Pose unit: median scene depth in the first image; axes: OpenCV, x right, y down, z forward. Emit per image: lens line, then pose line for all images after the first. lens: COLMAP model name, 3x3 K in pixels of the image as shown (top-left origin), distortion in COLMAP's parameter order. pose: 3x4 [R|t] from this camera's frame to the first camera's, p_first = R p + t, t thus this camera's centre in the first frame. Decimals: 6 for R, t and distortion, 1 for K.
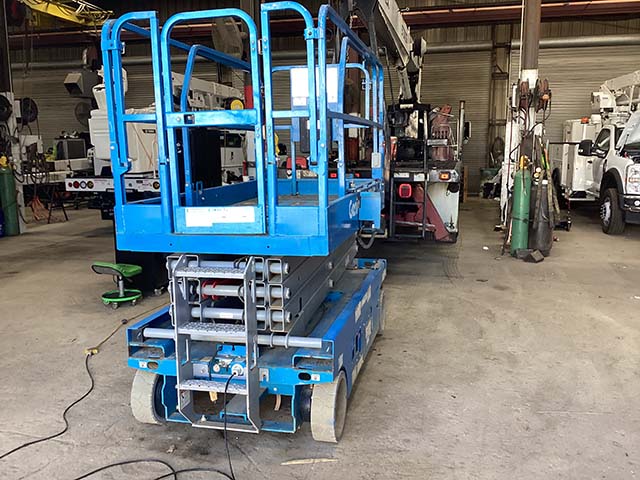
lens RADIAL K [[584.1, 0, 320.0], [0, 584.1, 240.0], [0, 0, 1]] dist [0.121361, -0.012879]
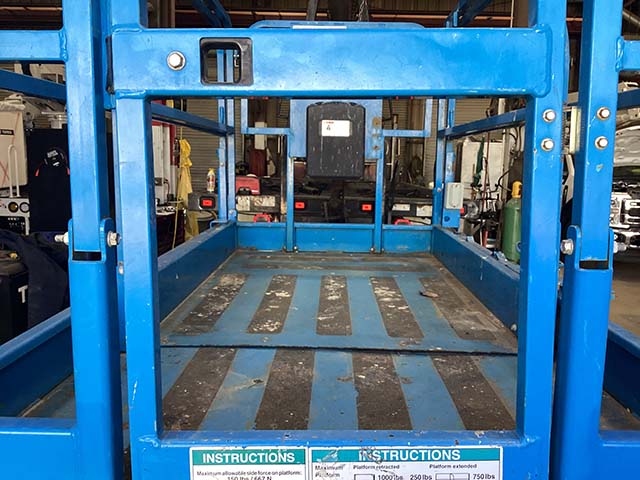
lens RADIAL K [[584.1, 0, 320.0], [0, 584.1, 240.0], [0, 0, 1]] dist [0.121361, -0.012879]
pose [[0.978803, 0.003949, 0.204765, -0.099021], [0.000198, 0.999795, -0.020230, -0.057171], [-0.204803, 0.019842, 0.978602, 0.331785]]
